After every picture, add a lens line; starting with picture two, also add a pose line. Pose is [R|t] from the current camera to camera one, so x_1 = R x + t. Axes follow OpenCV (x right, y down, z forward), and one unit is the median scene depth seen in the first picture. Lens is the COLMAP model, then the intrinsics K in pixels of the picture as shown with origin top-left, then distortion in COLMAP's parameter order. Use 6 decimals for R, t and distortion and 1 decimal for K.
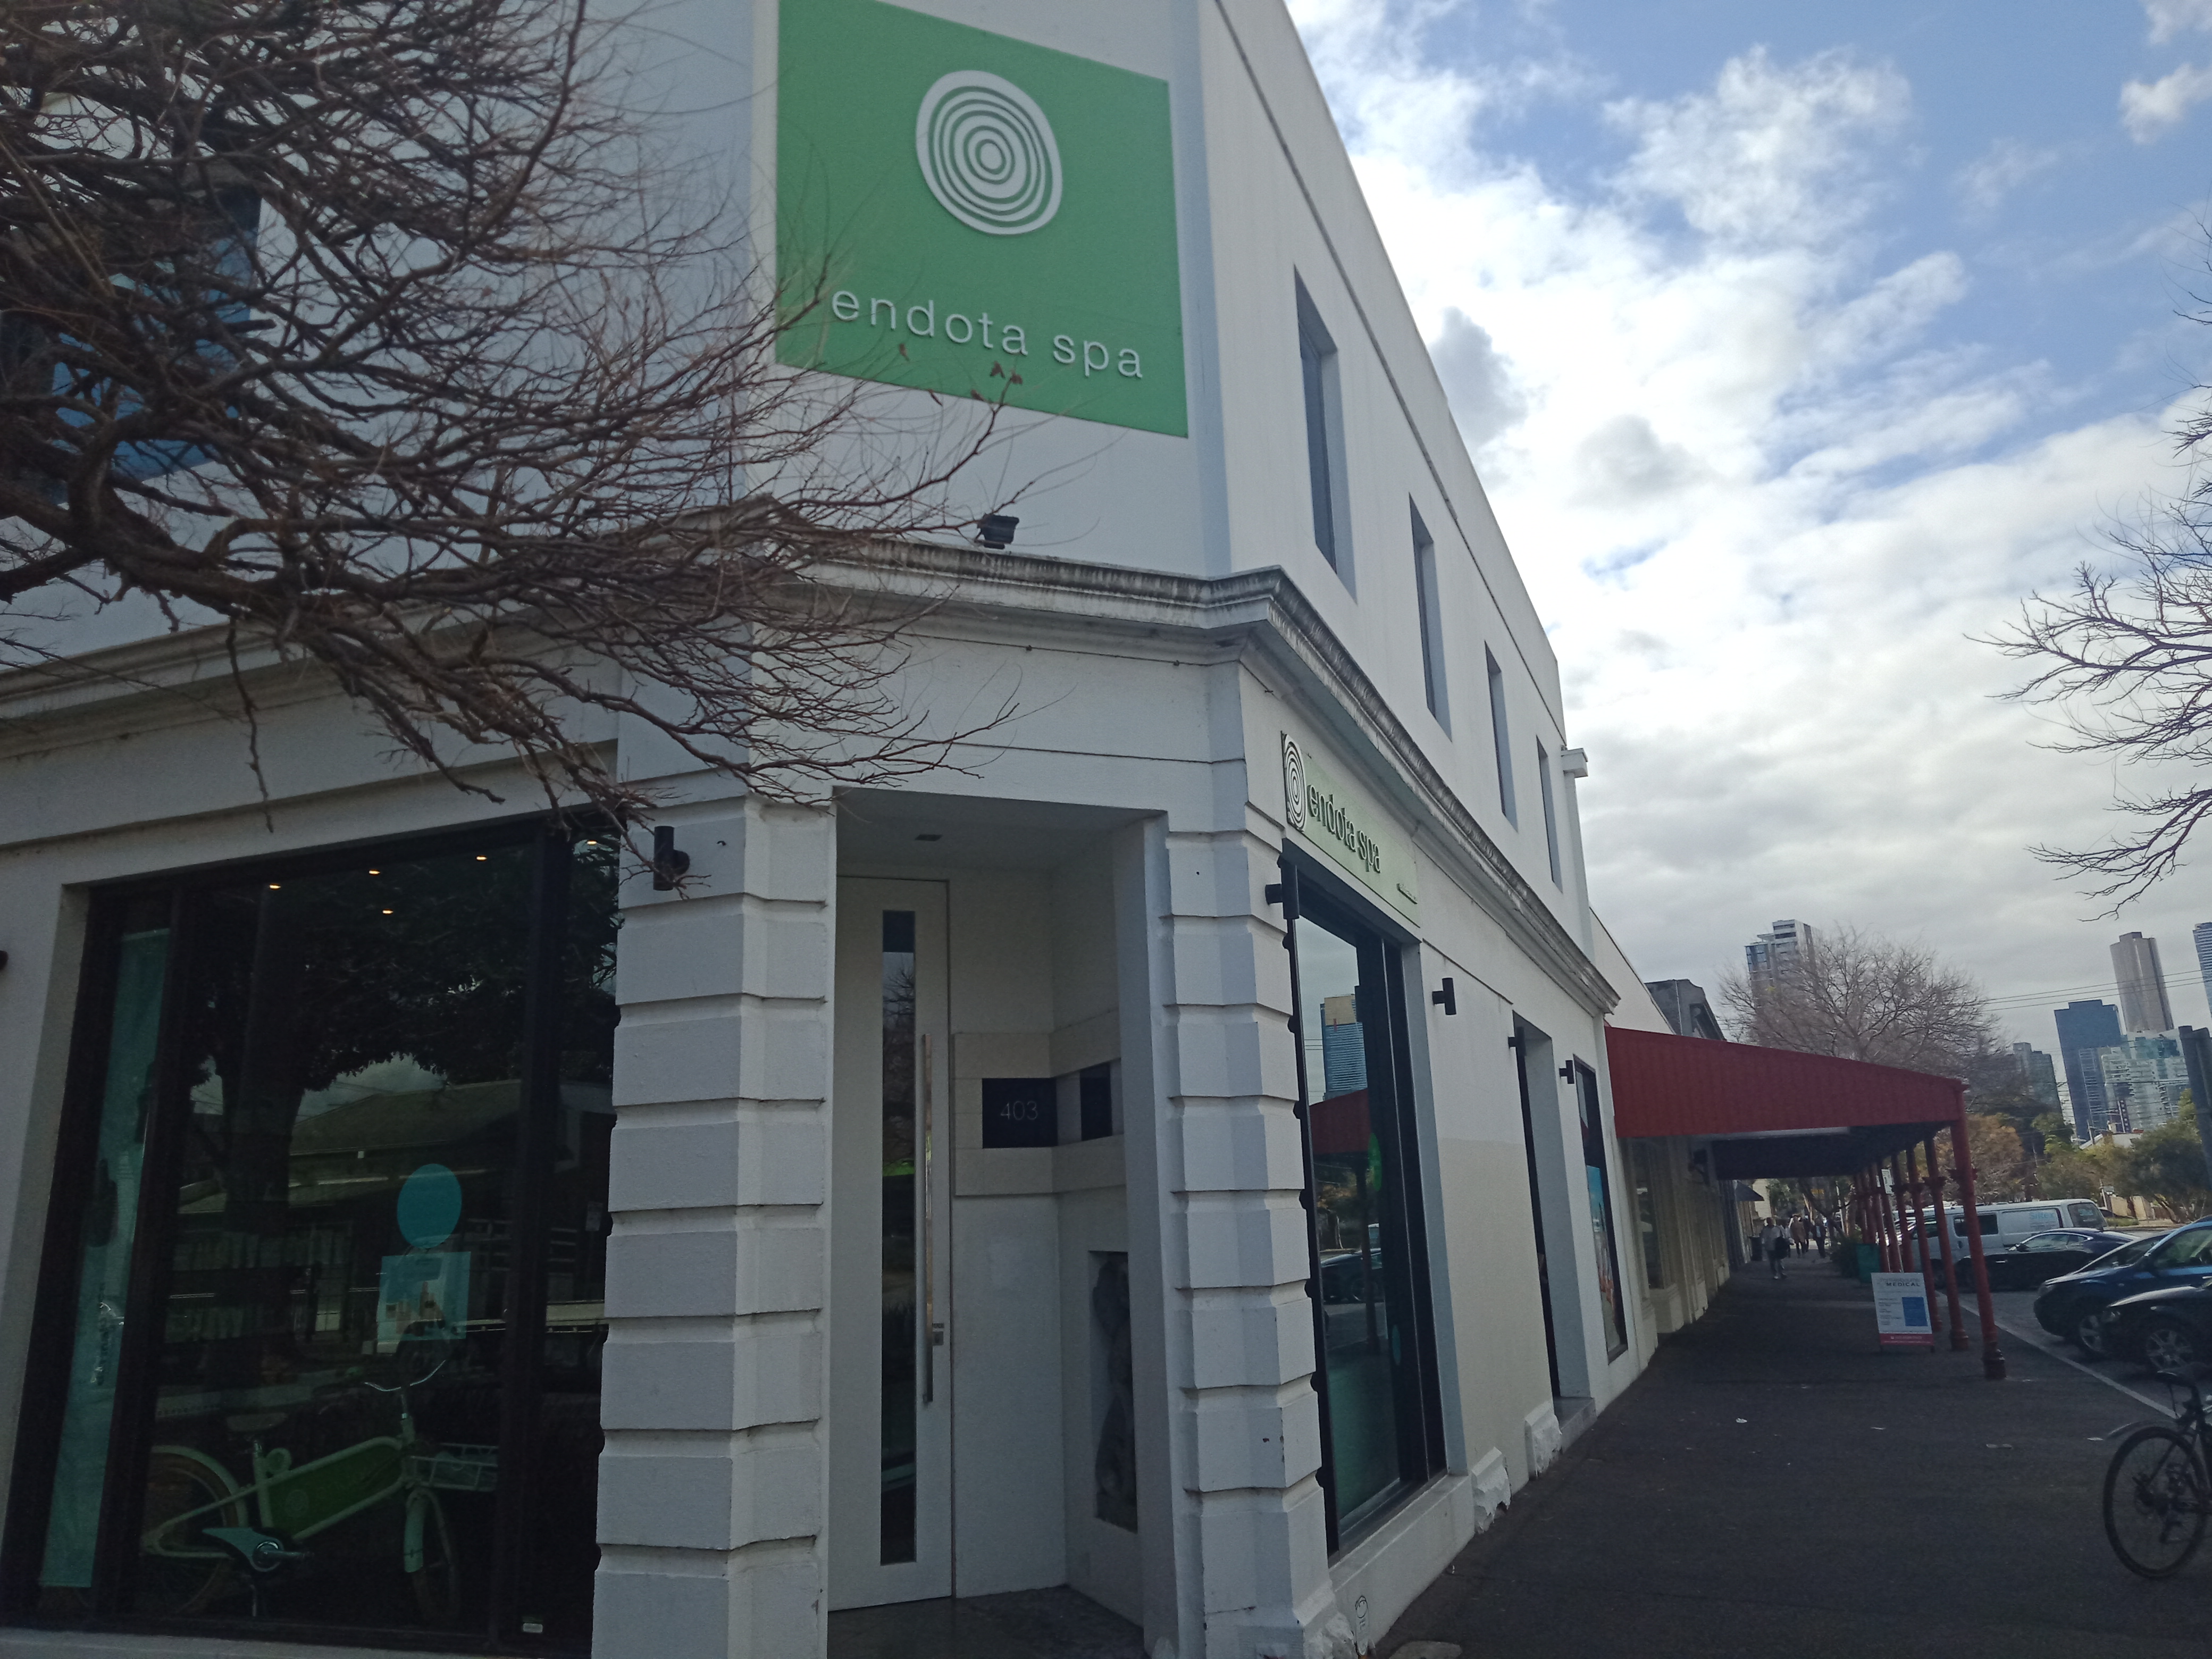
lens RADIAL K [[1608.1, 0, 1104.5], [0, 1608.1, 820.3], [0, 0, 1]] dist [0.042297, -0.002862]
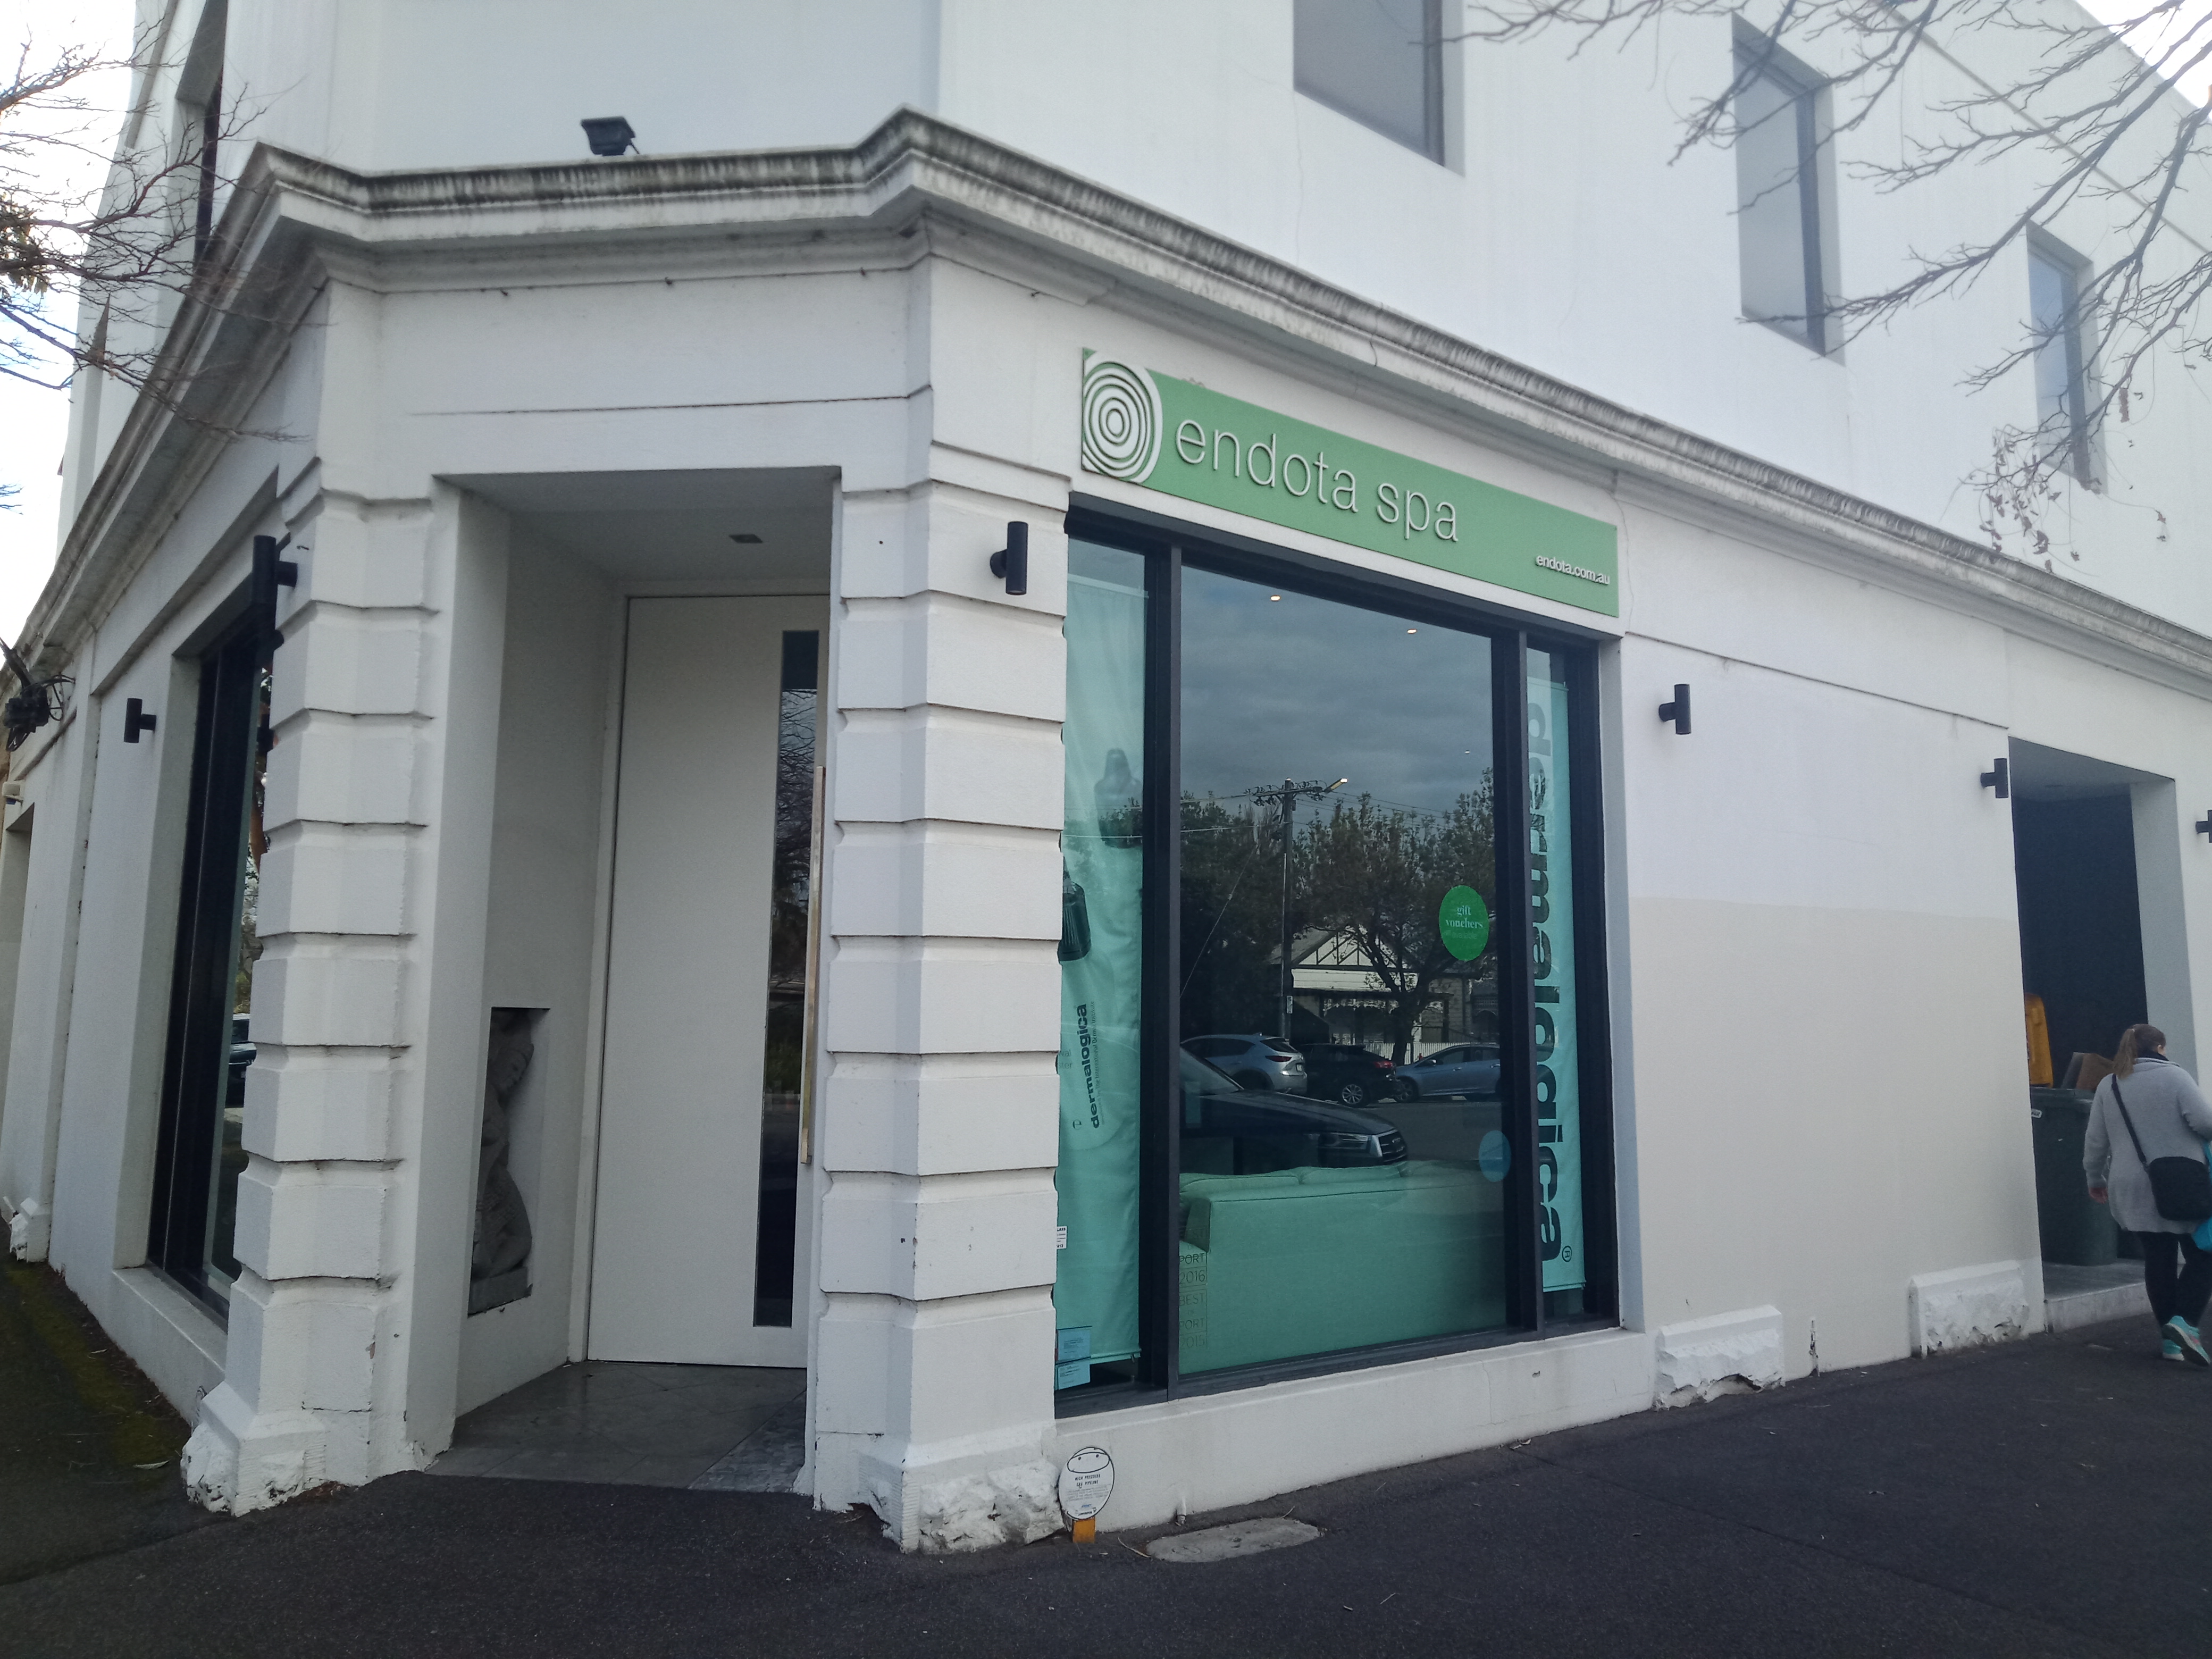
lens RADIAL K [[1608.1, 0, 1104.5], [0, 1608.1, 820.3], [0, 0, 1]] dist [0.042297, -0.002862]
pose [[0.867088, -0.013837, -0.497963, 0.540043], [0.078511, 0.990917, 0.109174, 0.089596], [0.491930, -0.133759, 0.860298, 0.358883]]
